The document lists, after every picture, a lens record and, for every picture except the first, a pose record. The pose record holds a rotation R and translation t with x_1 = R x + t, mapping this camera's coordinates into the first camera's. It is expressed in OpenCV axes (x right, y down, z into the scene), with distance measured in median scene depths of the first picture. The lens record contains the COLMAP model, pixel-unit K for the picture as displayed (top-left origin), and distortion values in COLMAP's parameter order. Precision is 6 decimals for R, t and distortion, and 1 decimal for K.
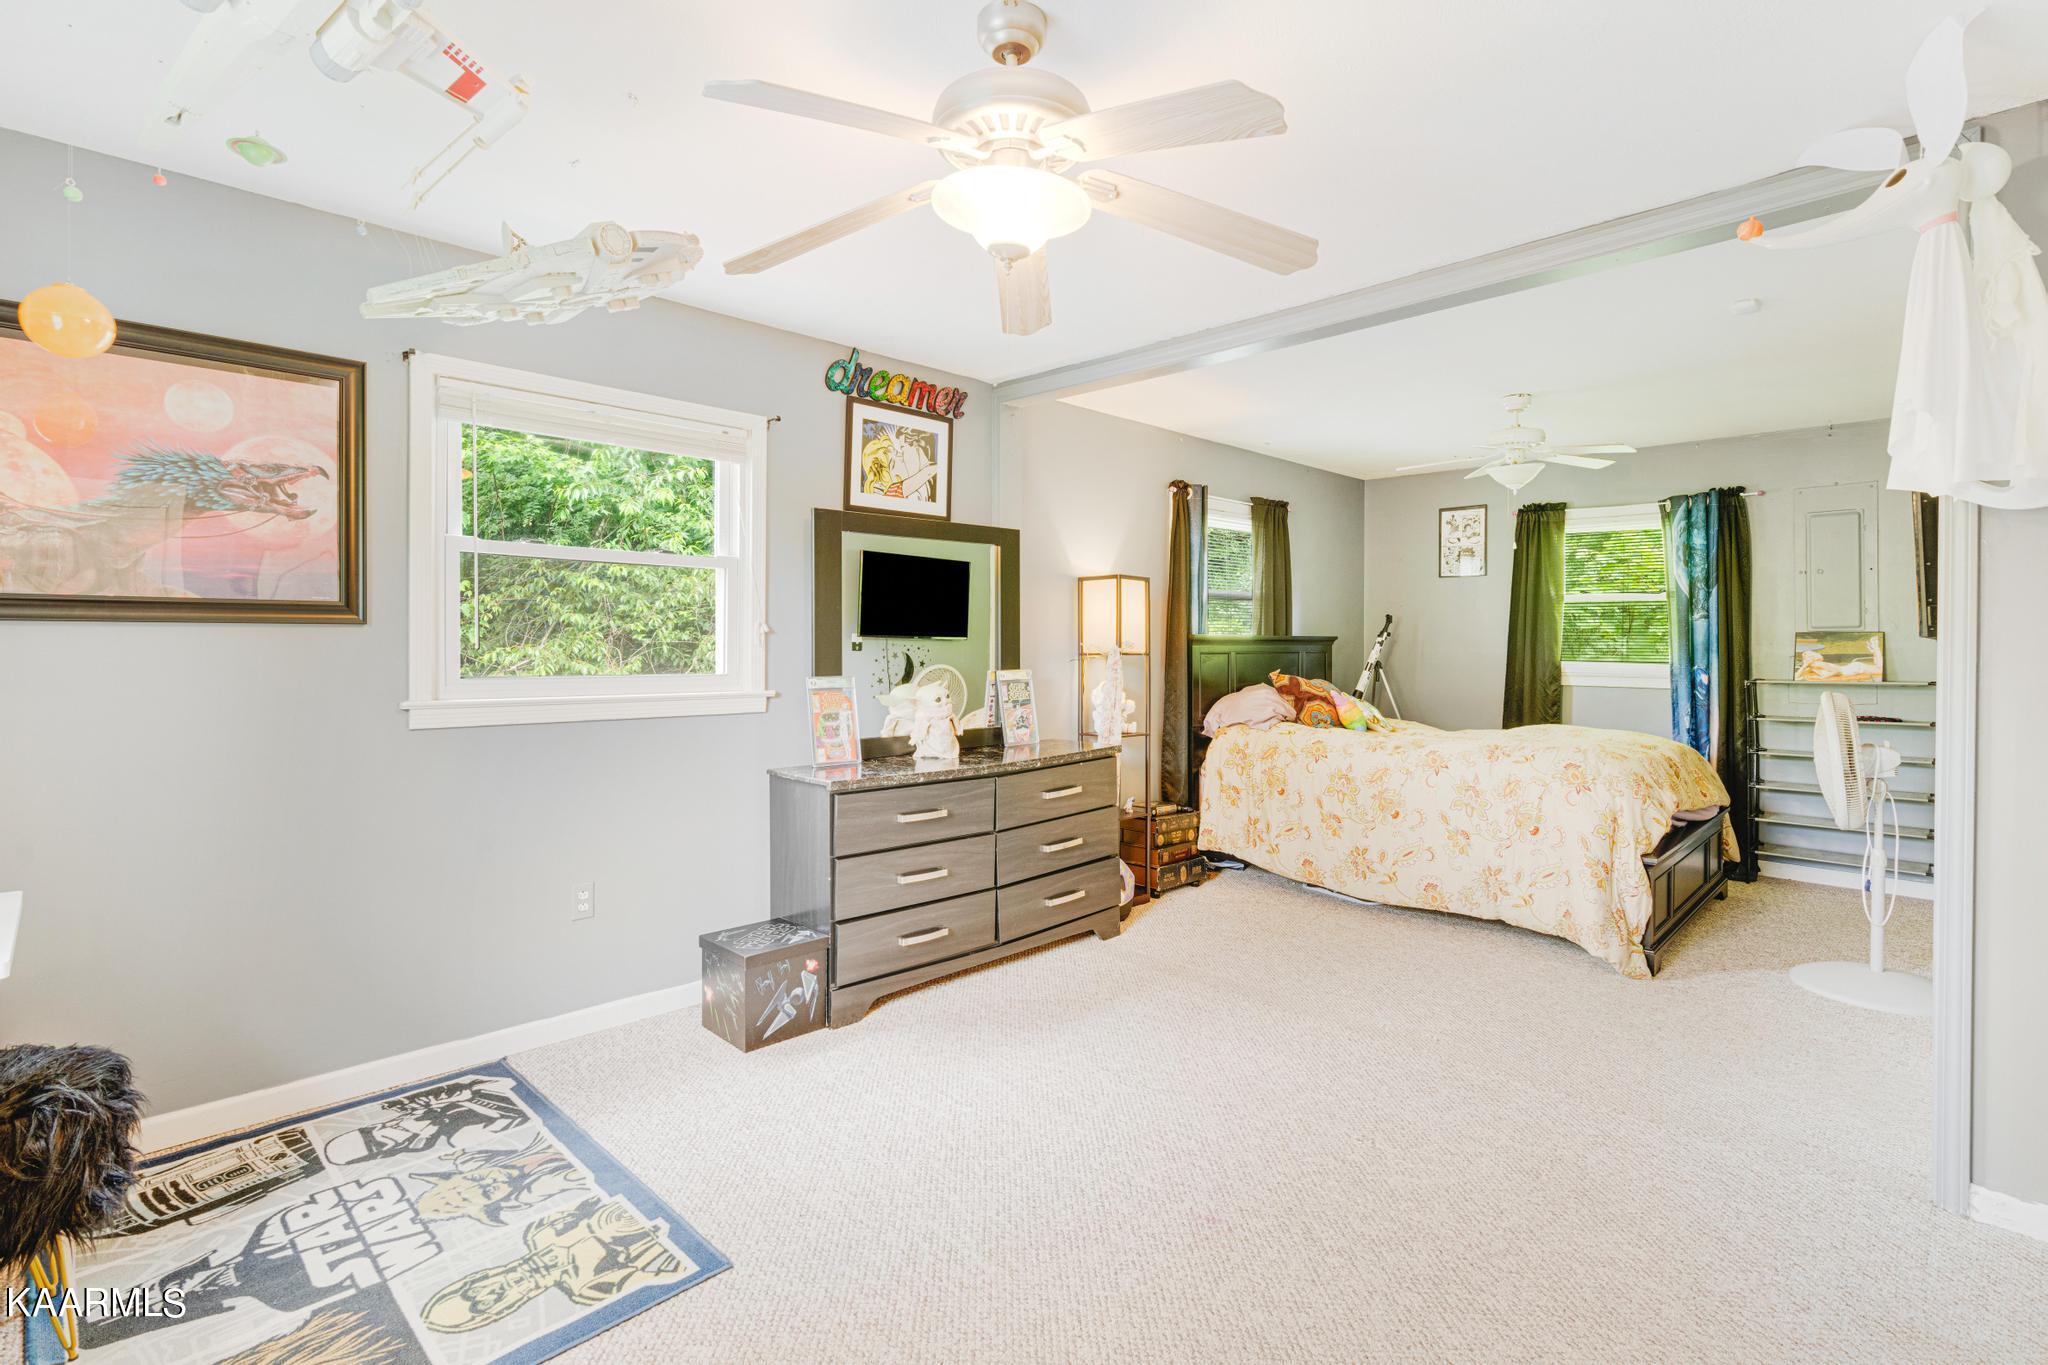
lens RADIAL K [[993.2, 0, 1021.3], [0, 993.2, 649.4], [0, 0, 1]] dist [-0.000429, 0.001546]
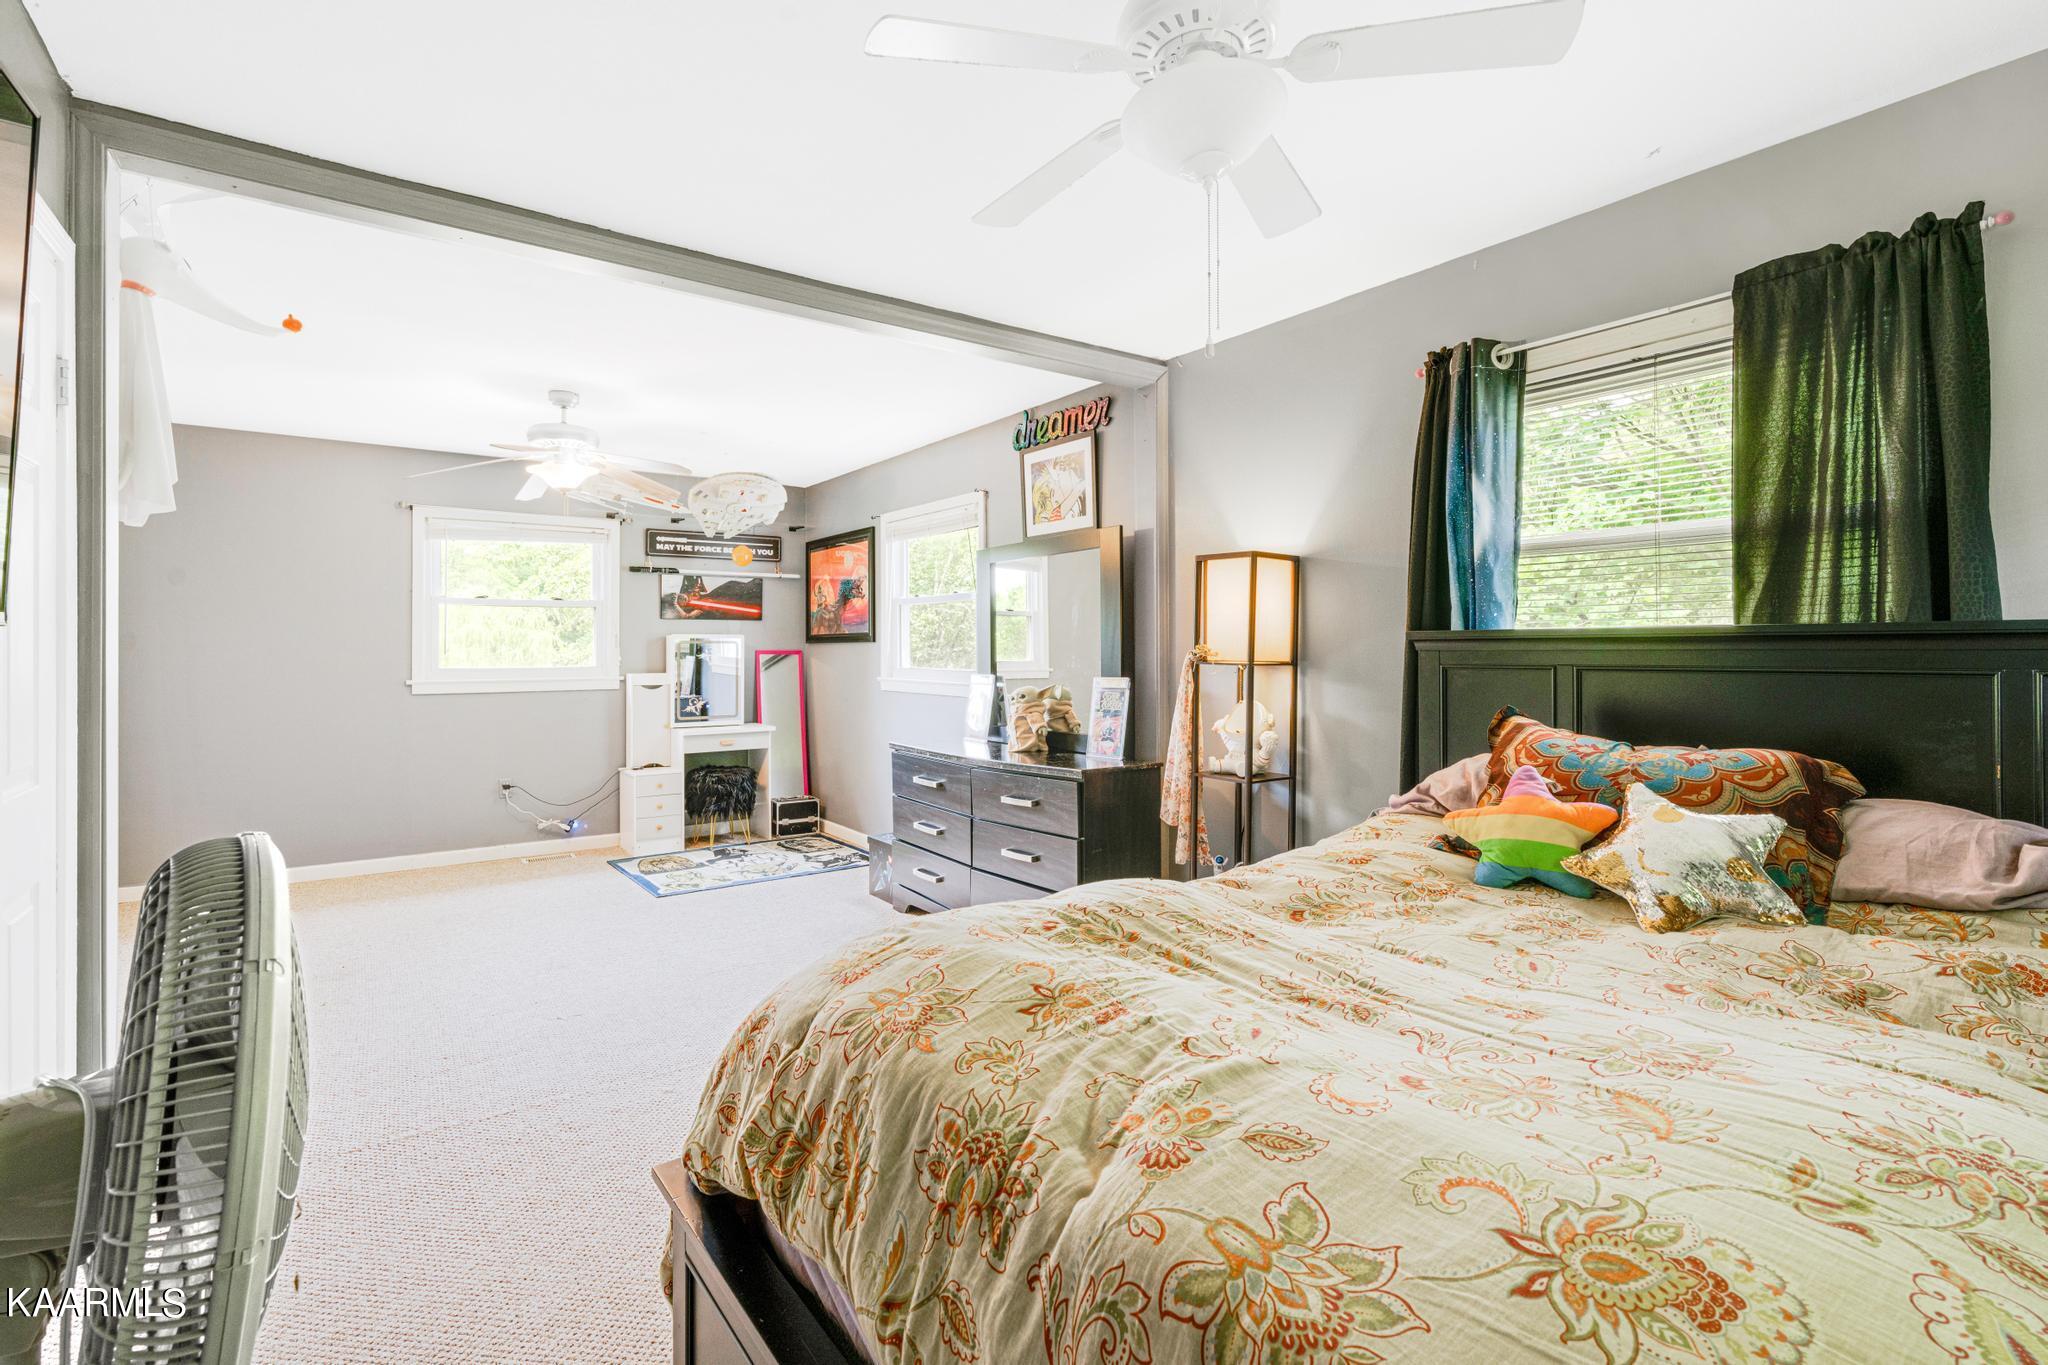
lens RADIAL K [[993.2, 0, 1021.3], [0, 993.2, 649.4], [0, 0, 1]] dist [-0.000429, 0.001546]
pose [[-0.192884, -0.005630, -0.981205, 1.017193], [-0.007428, 0.999963, -0.004278, -0.001780], [0.981193, 0.006463, -0.192919, 1.209607]]
